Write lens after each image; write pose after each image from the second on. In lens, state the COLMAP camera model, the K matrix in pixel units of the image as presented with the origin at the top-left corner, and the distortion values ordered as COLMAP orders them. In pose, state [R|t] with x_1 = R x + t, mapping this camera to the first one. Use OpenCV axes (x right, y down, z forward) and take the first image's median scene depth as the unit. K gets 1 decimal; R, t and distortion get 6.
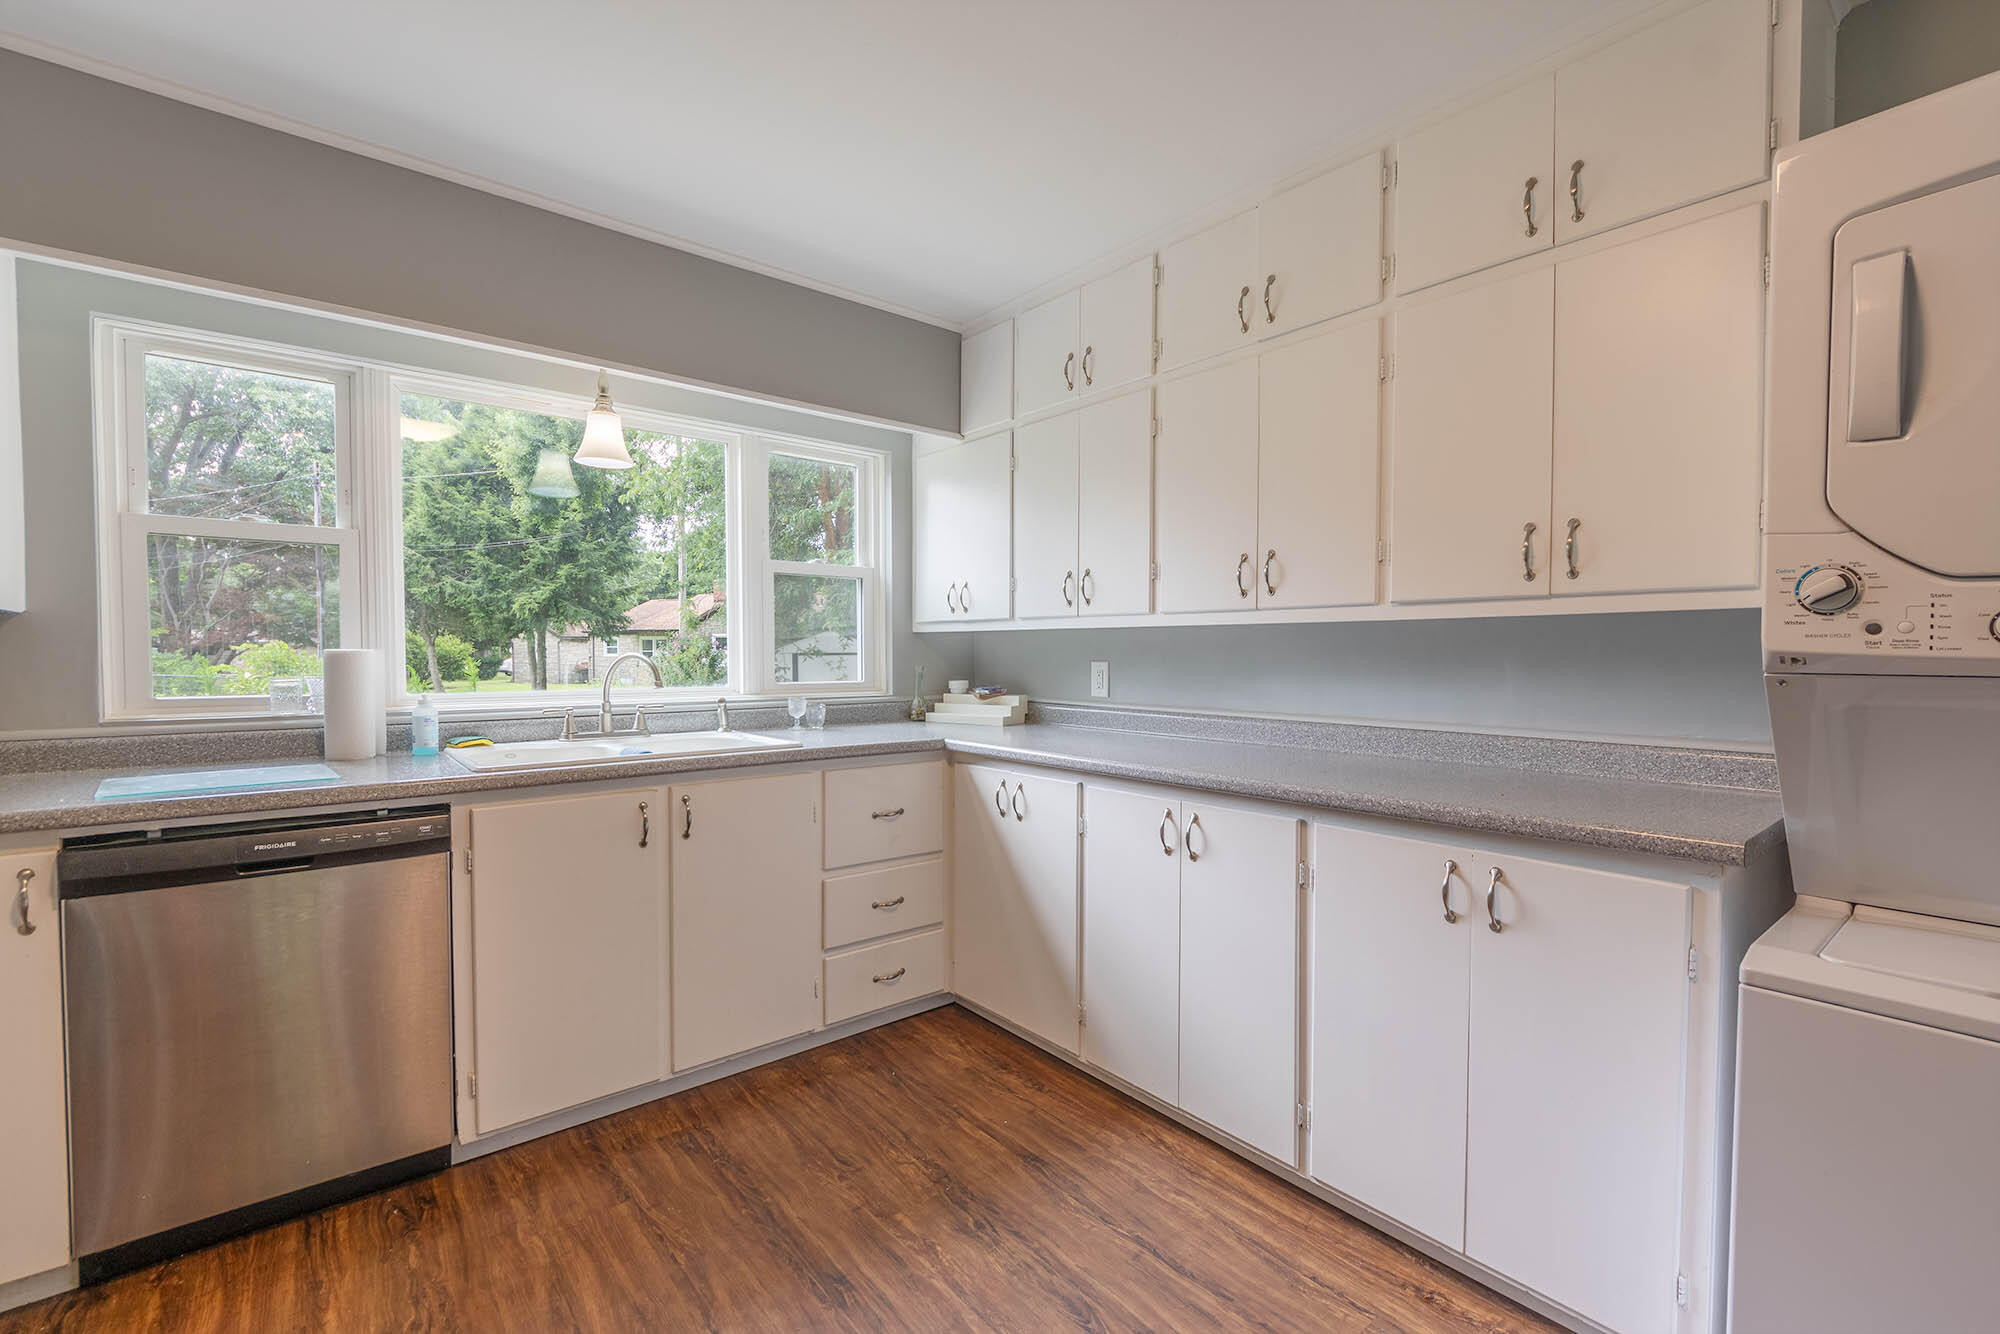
lens RADIAL K [[842.8, 0, 988.1], [0, 842.8, 683.0], [0, 0, 1]] dist [-0.002006, -0.002081]
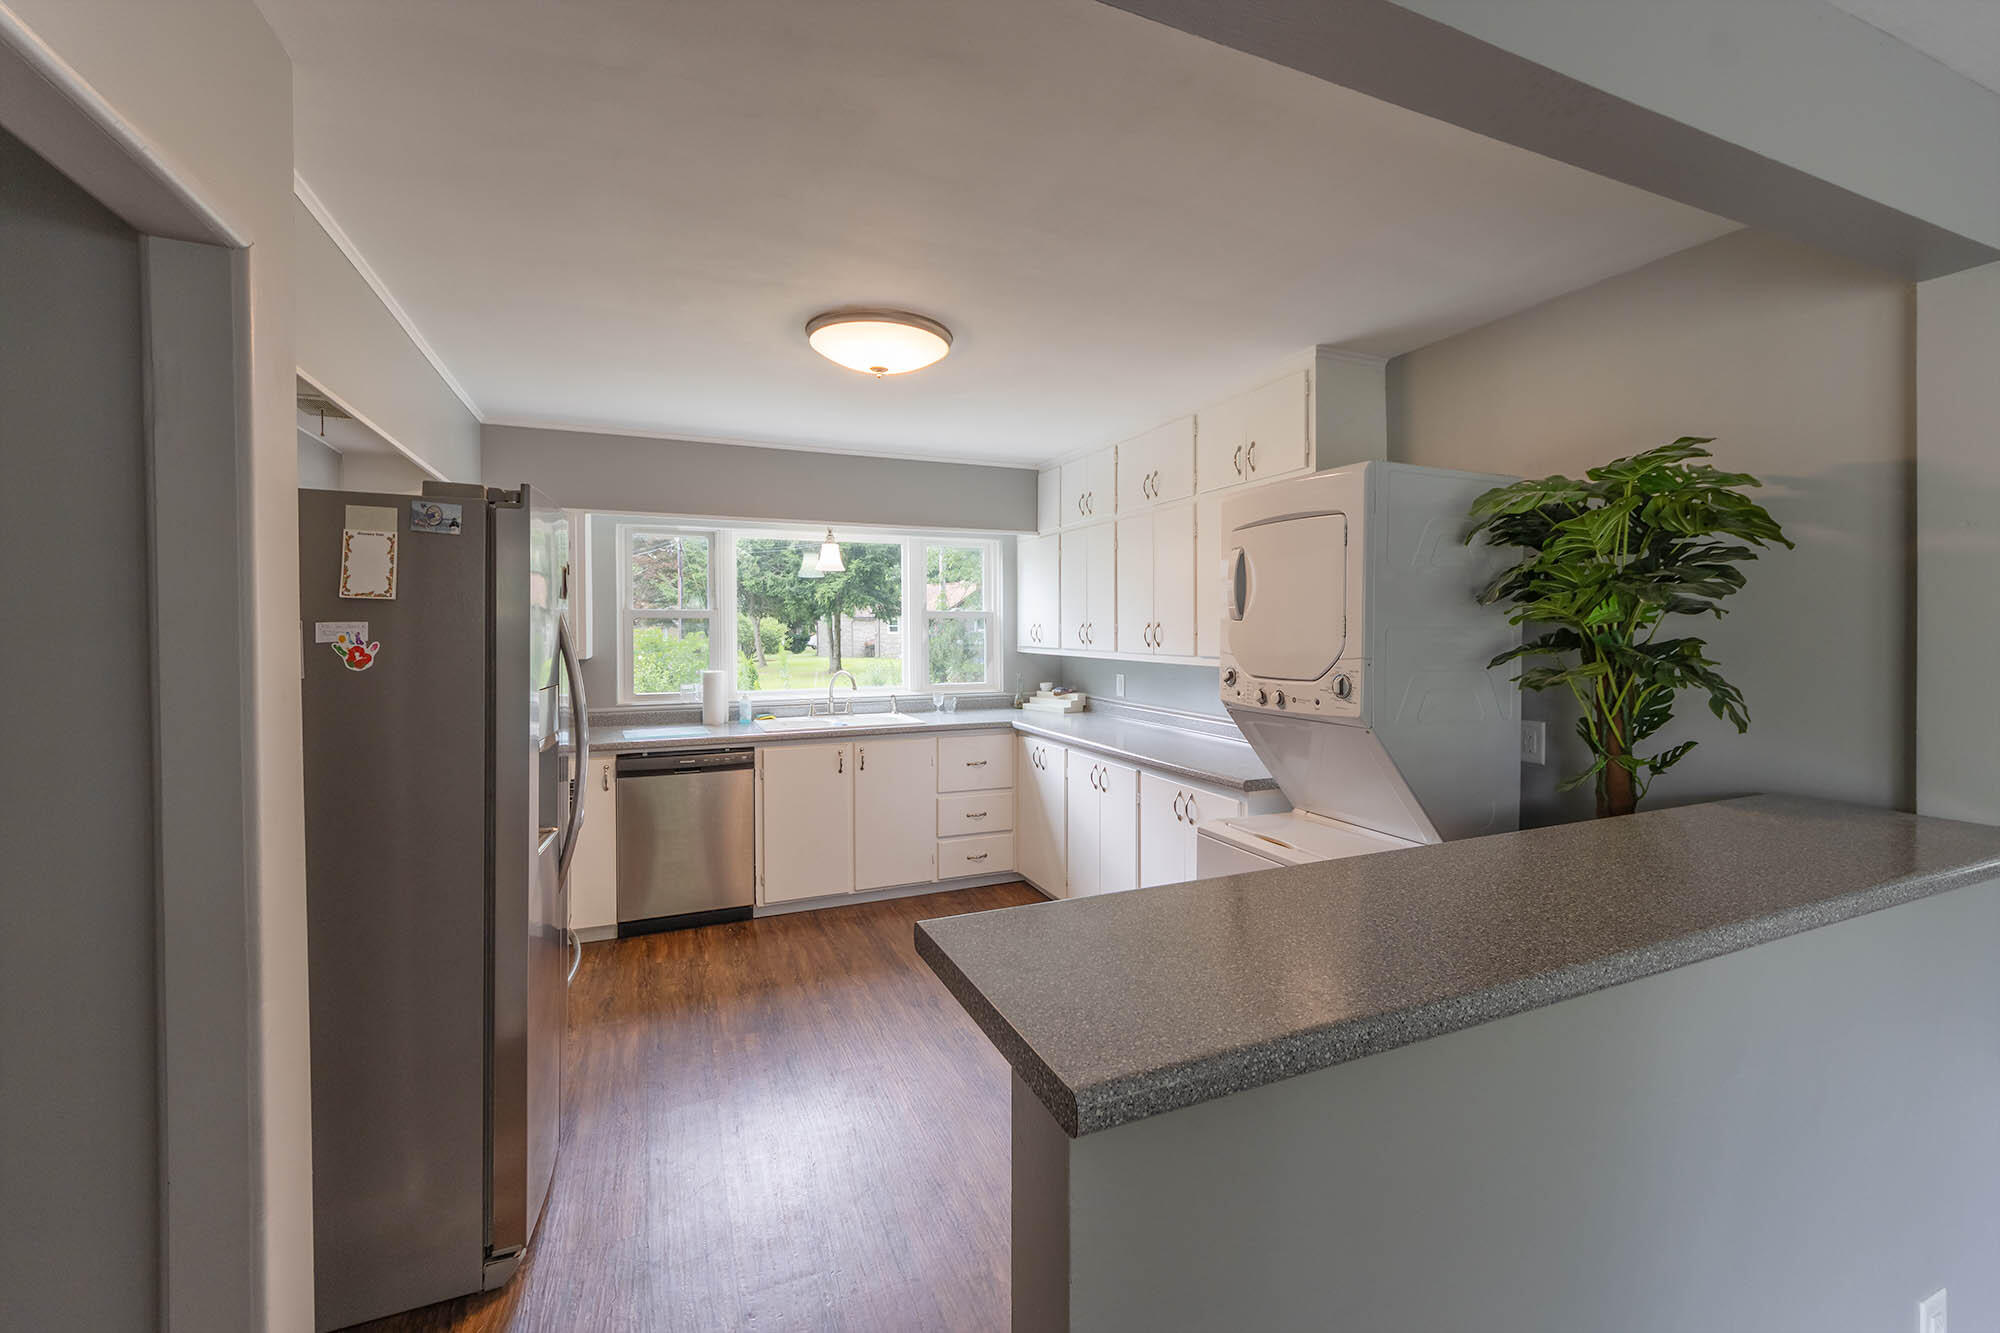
lens RADIAL K [[801.4, 0, 1013.7], [0, 801.4, 647.3], [0, 0, 1]] dist [0.001164, 0.000090]
pose [[0.962643, 0.001915, -0.270766, 0.411474], [-0.005418, 0.999911, -0.012192, -0.066836], [0.270718, 0.013204, 0.962568, -0.592558]]
